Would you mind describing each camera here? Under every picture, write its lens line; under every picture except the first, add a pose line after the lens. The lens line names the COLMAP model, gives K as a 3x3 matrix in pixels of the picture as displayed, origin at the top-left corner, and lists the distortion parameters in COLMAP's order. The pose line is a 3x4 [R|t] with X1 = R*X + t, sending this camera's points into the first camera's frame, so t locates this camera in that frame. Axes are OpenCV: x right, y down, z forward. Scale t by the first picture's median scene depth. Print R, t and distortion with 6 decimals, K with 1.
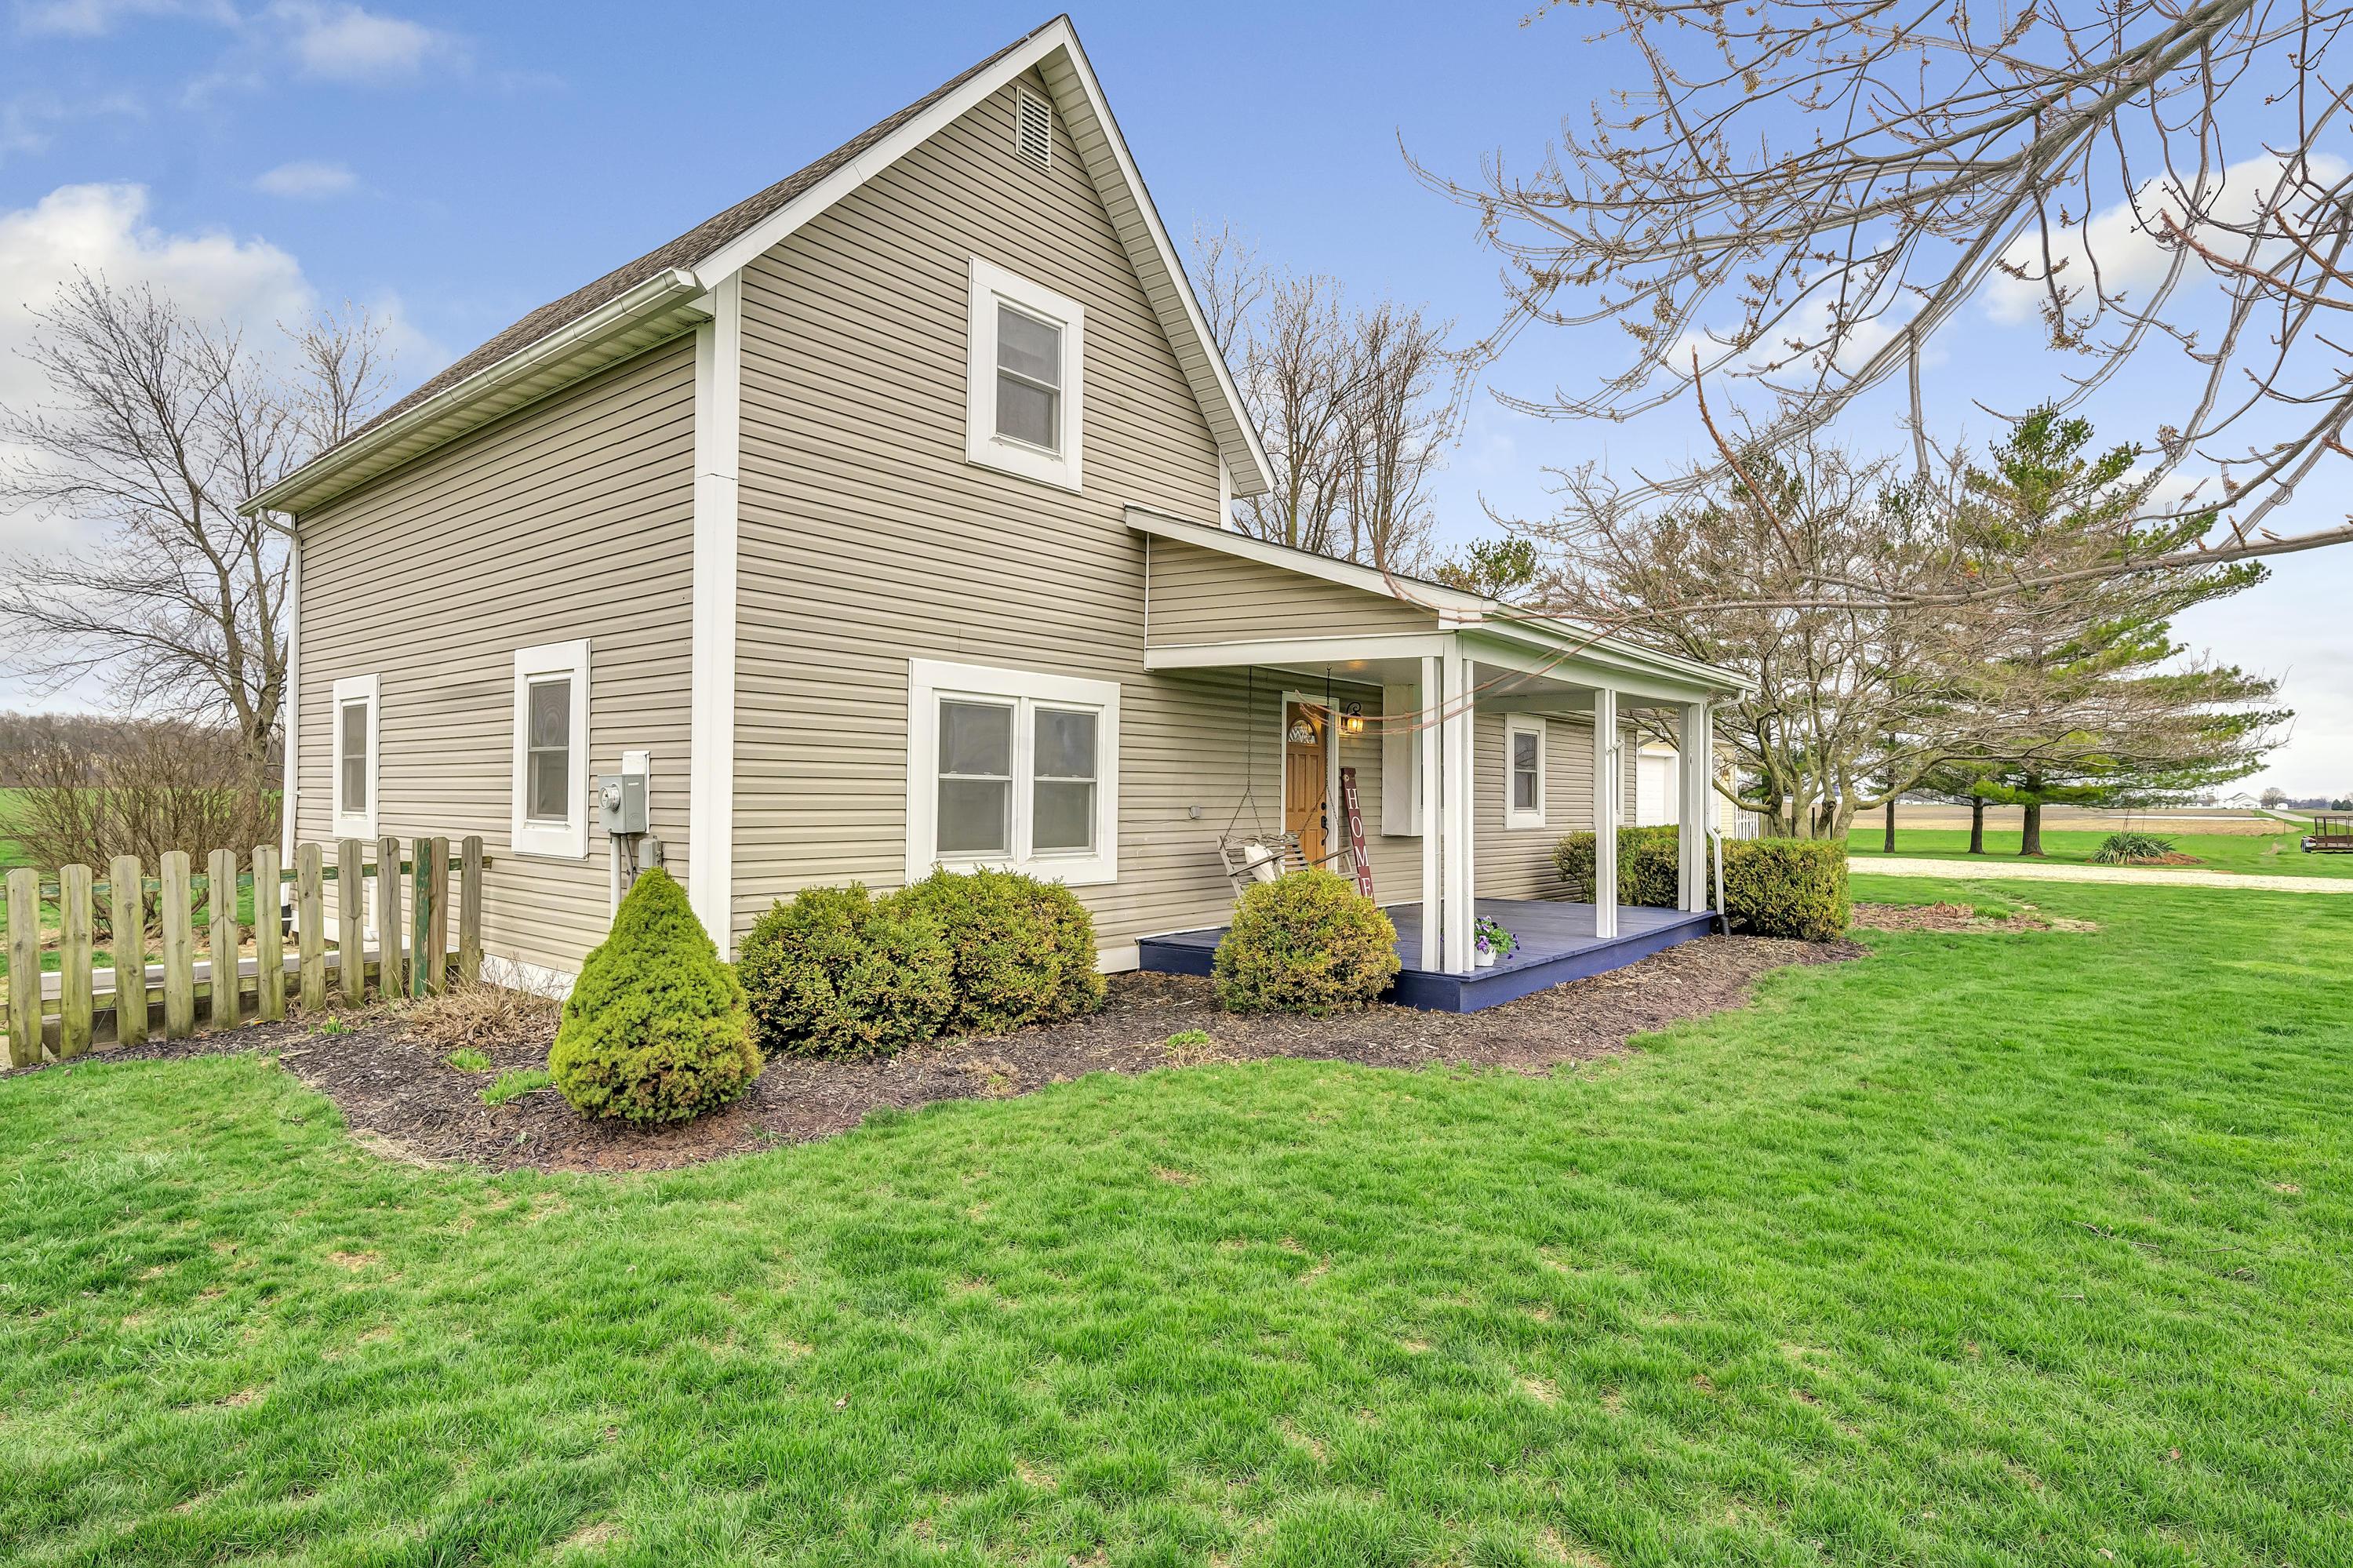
lens RADIAL K [[1198.3, 0, 1180.0], [0, 1198.3, 776.8], [0, 0, 1]] dist [-0.000964, 0.001237]
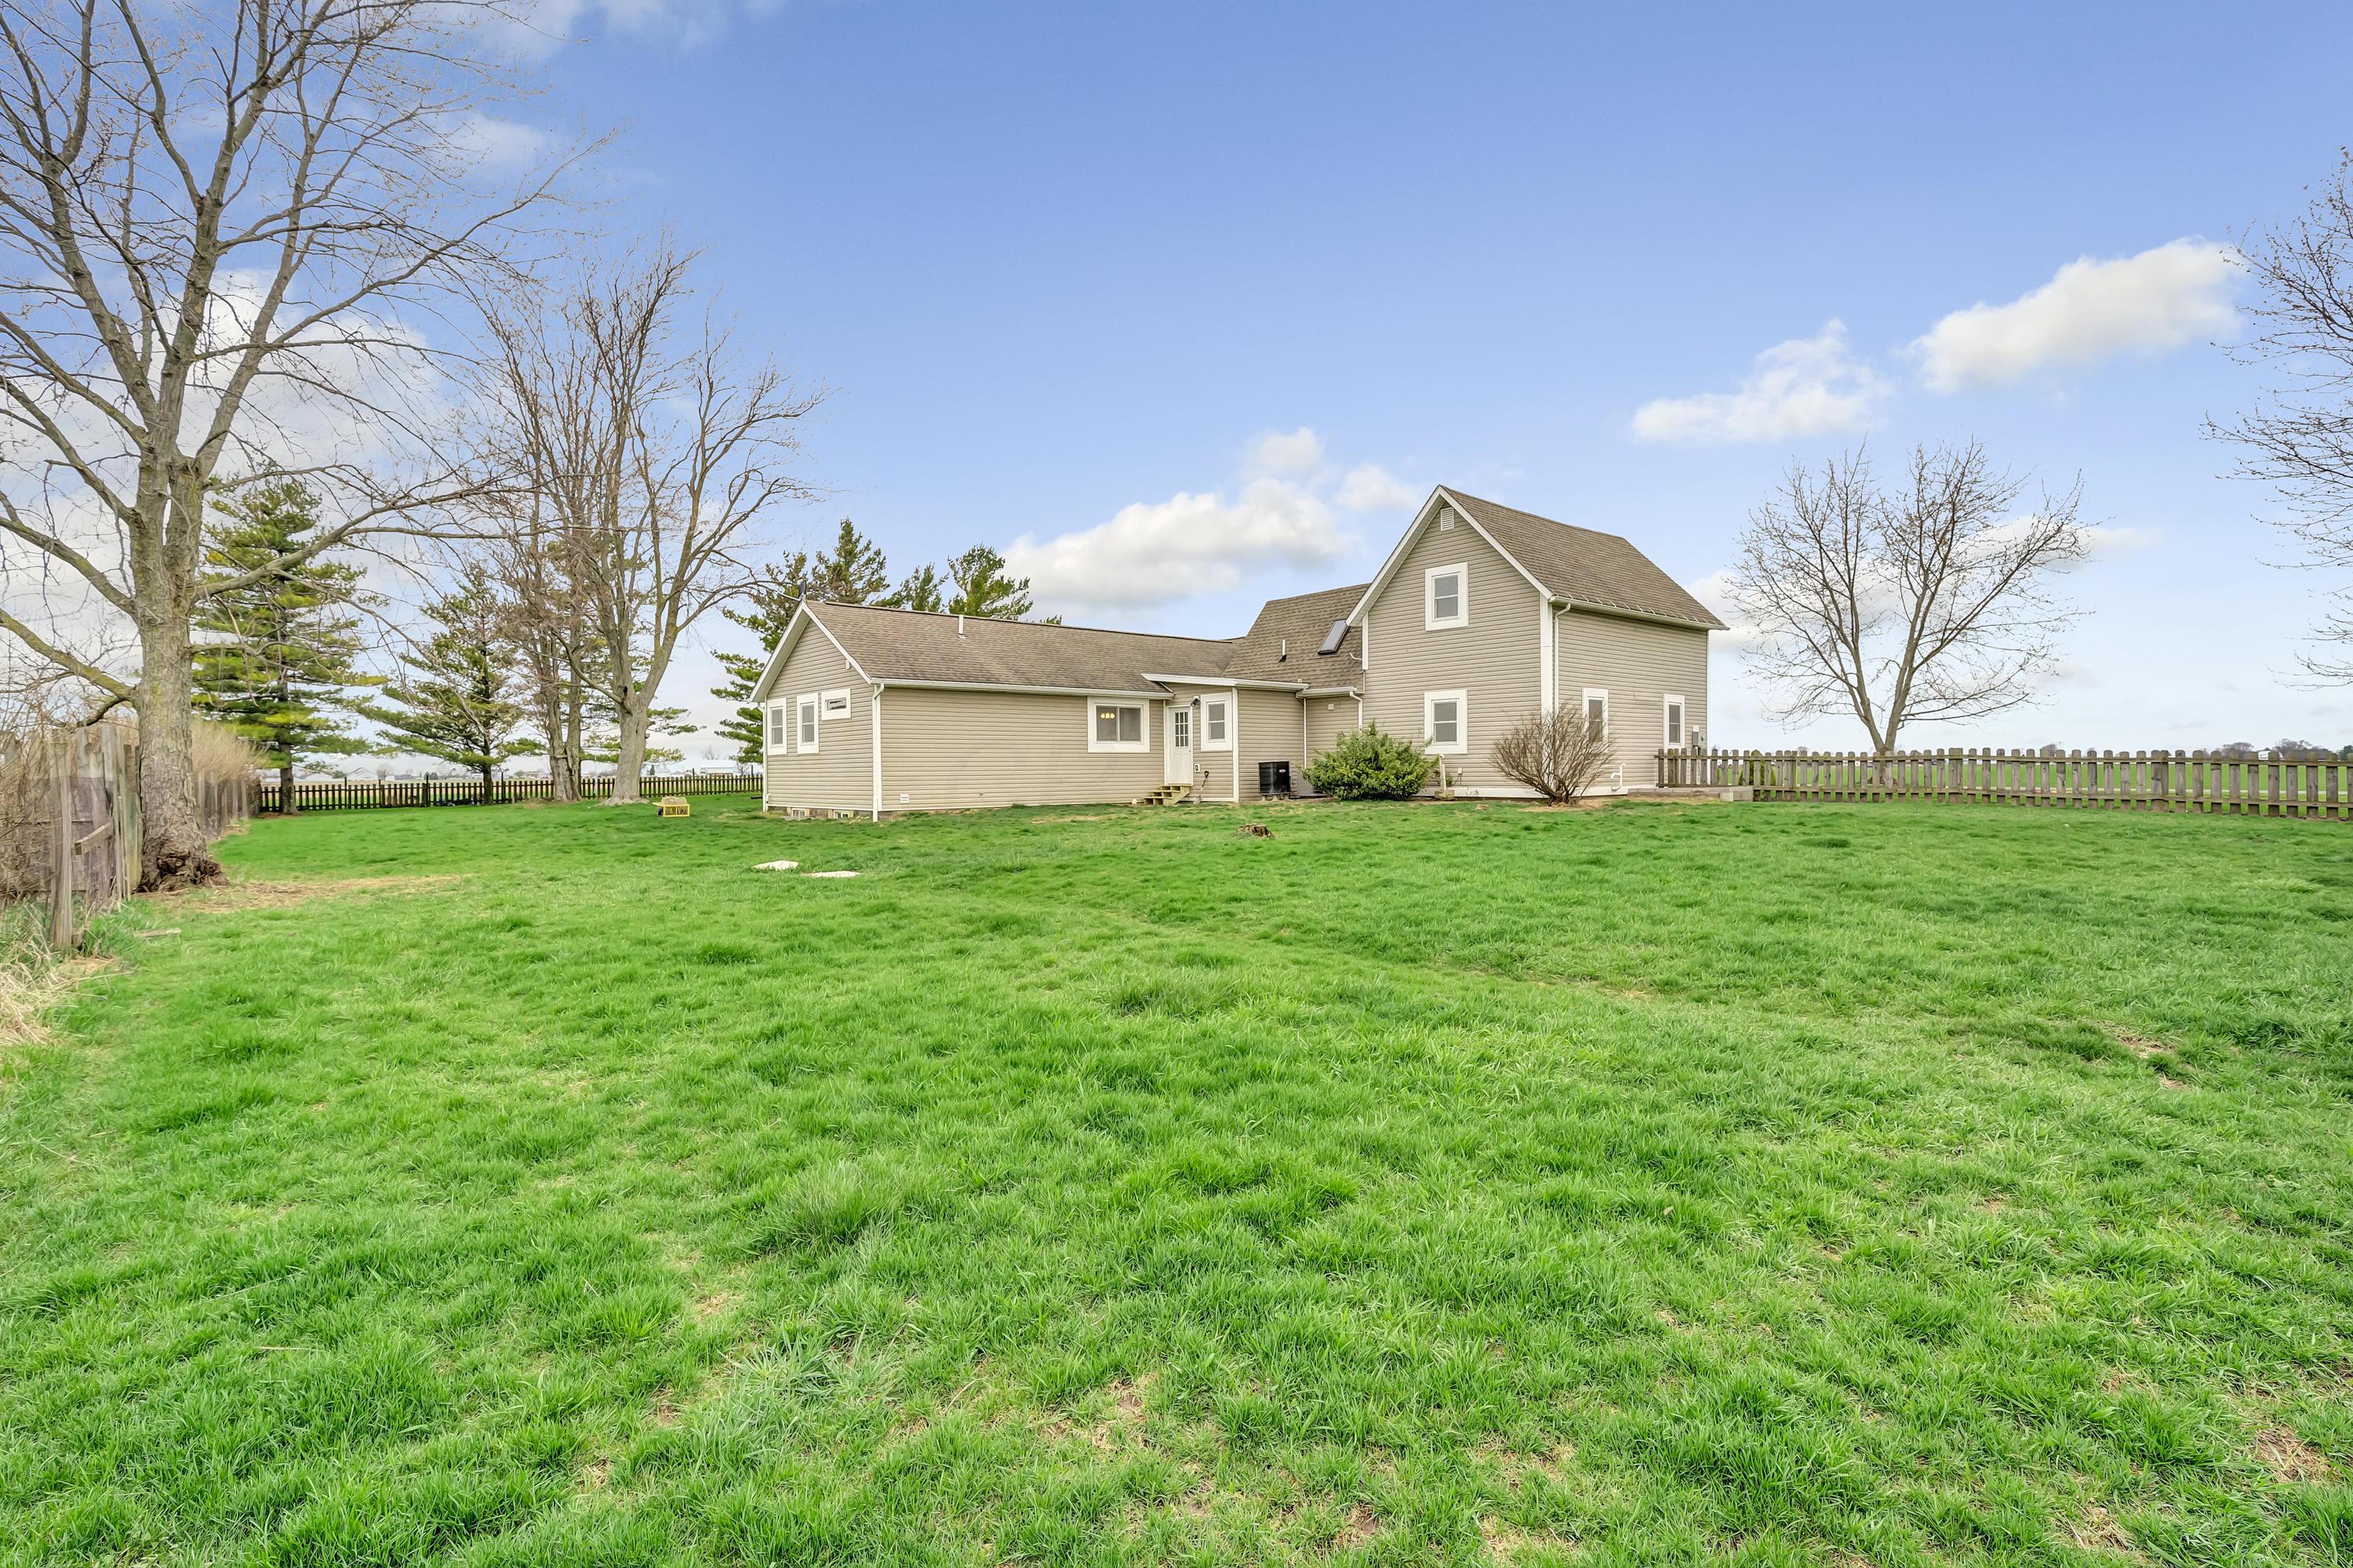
lens RADIAL K [[1073.1, 0, 1176.4], [0, 1073.1, 773.8], [0, 0, 1]] dist [0.002070, 0.000152]
pose [[-0.173007, -0.000829, -0.984920, 2.872264], [0.020487, 0.999780, -0.004440, 0.143324], [0.984708, -0.020946, -0.172952, 0.778139]]
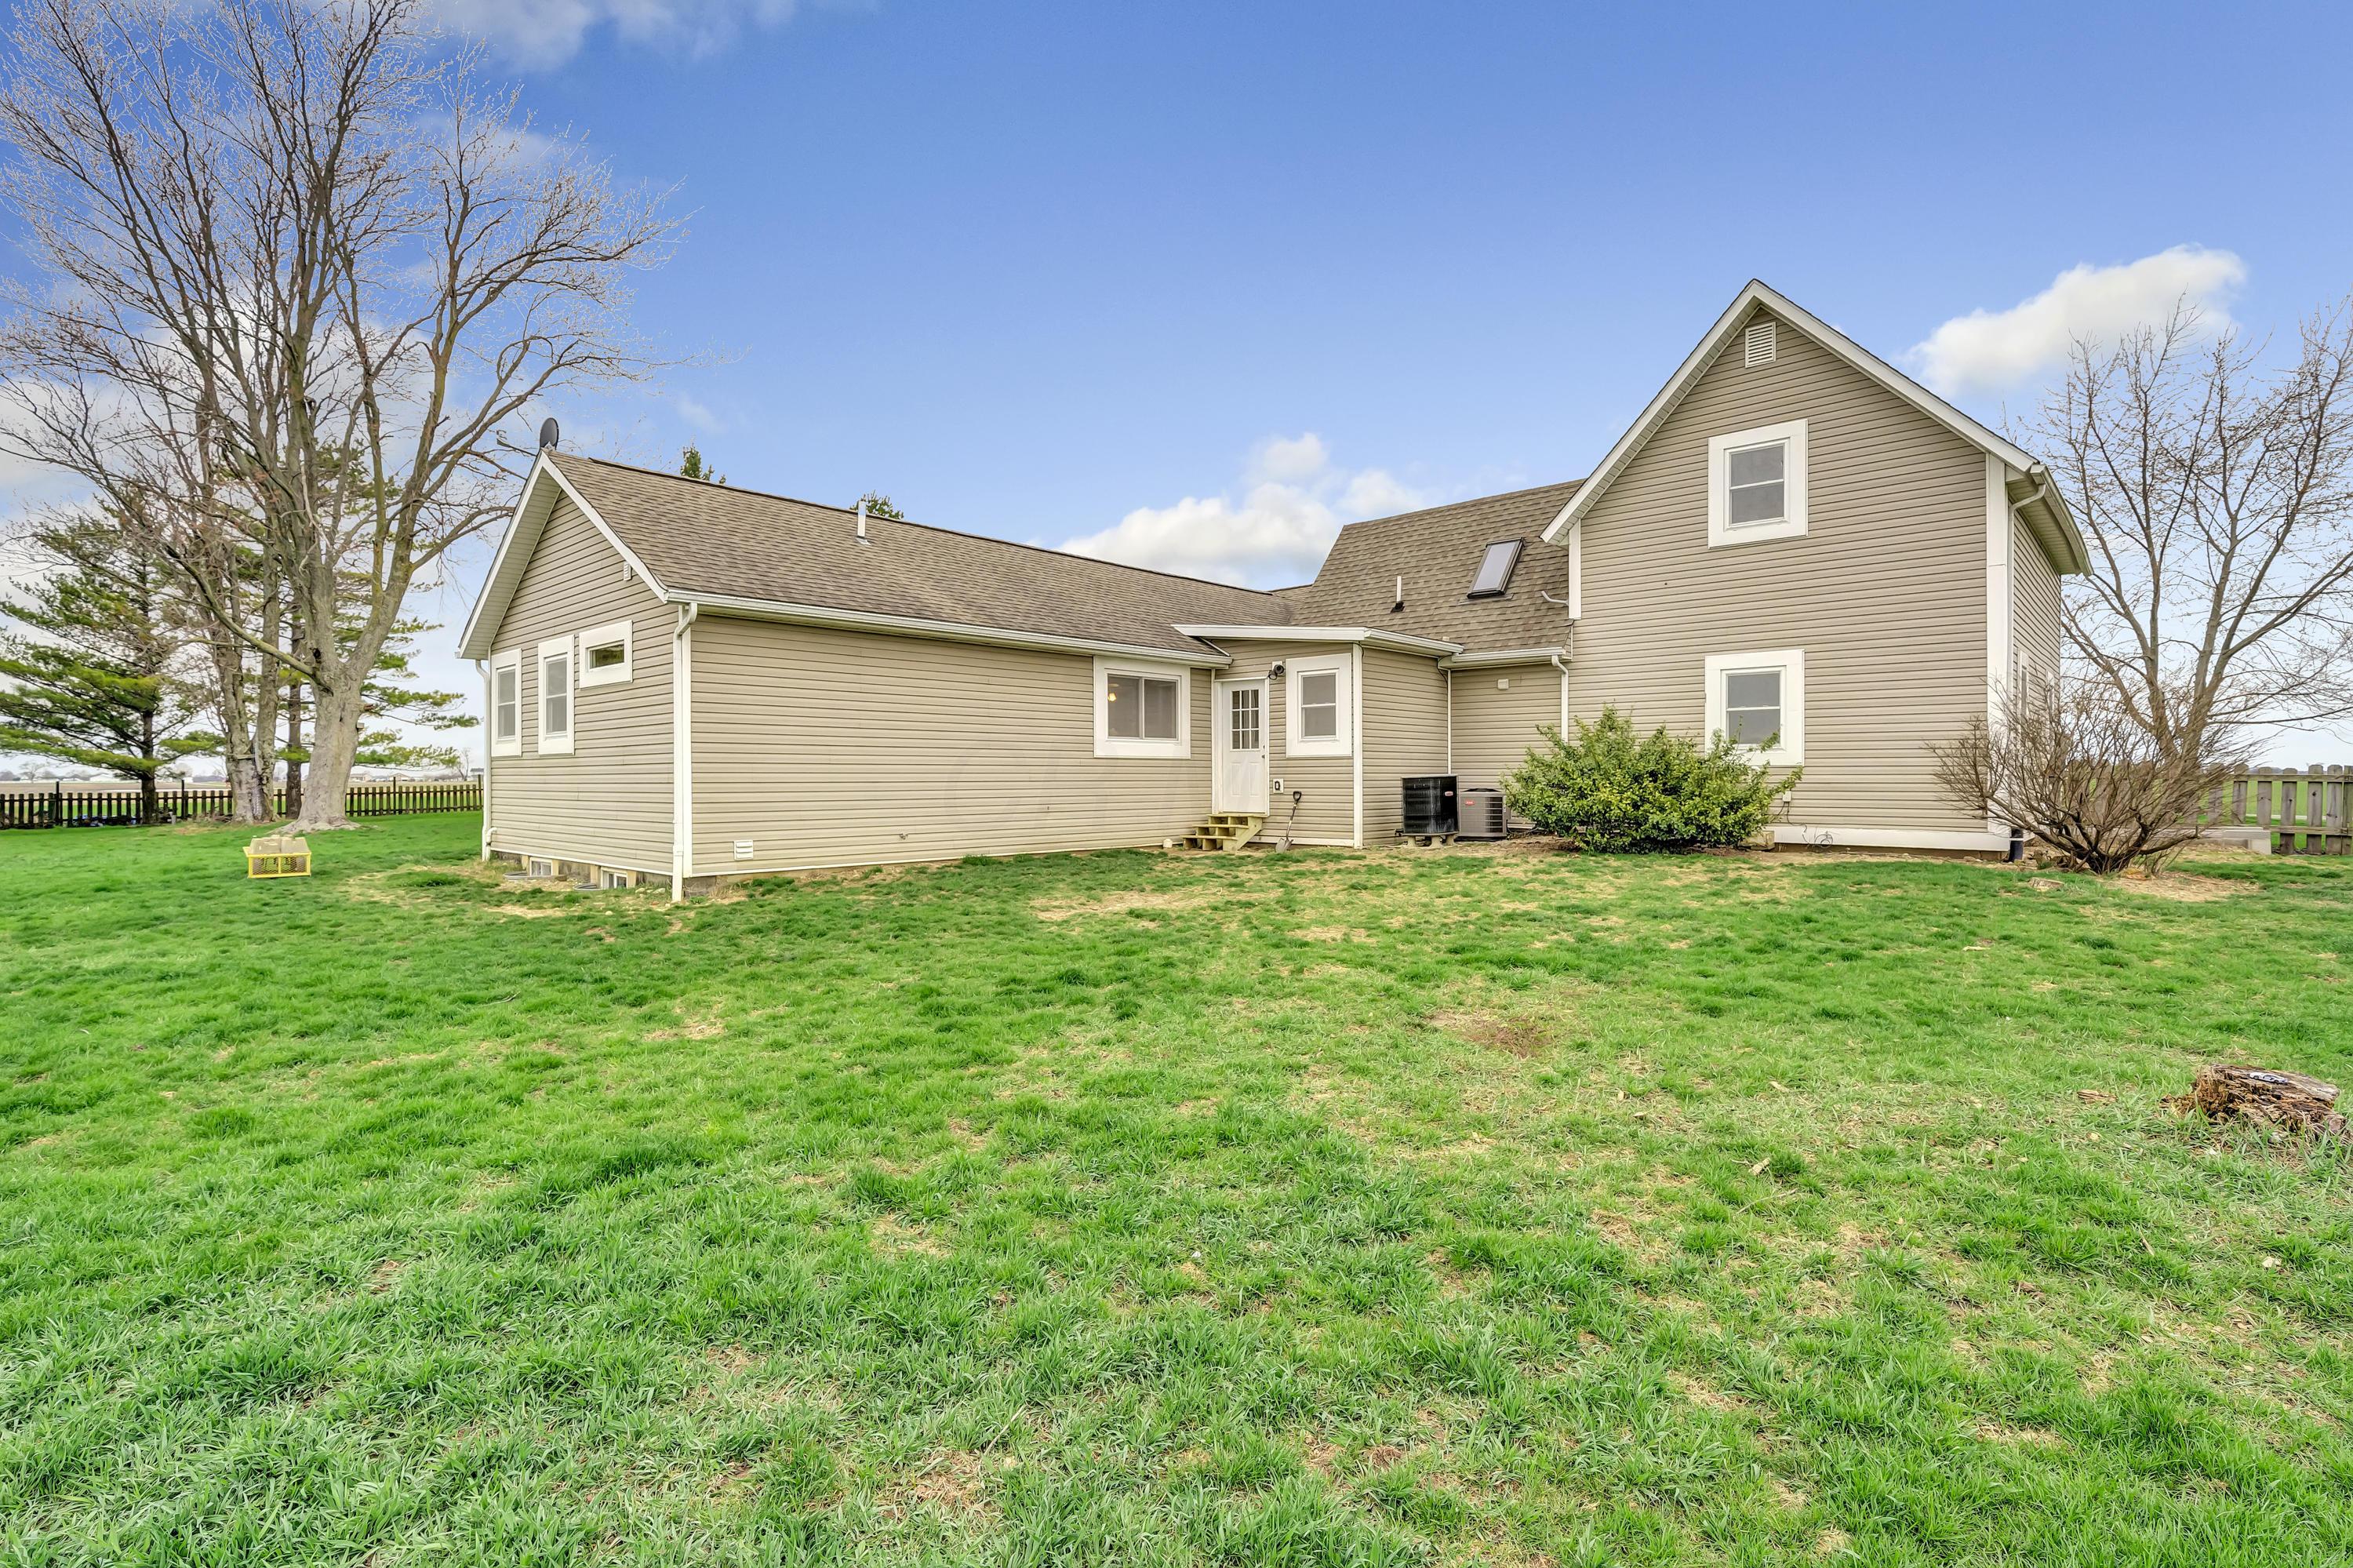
lens RADIAL K [[1075.7, 0, 1176.5], [0, 1075.7, 784.0], [0, 0, 1]] dist [-0.003097, -0.000104]
pose [[-0.065011, 0.000078, -0.997885, 1.556029], [0.013864, 0.999904, -0.000825, 0.108366], [0.997788, -0.013888, -0.065006, 0.227260]]
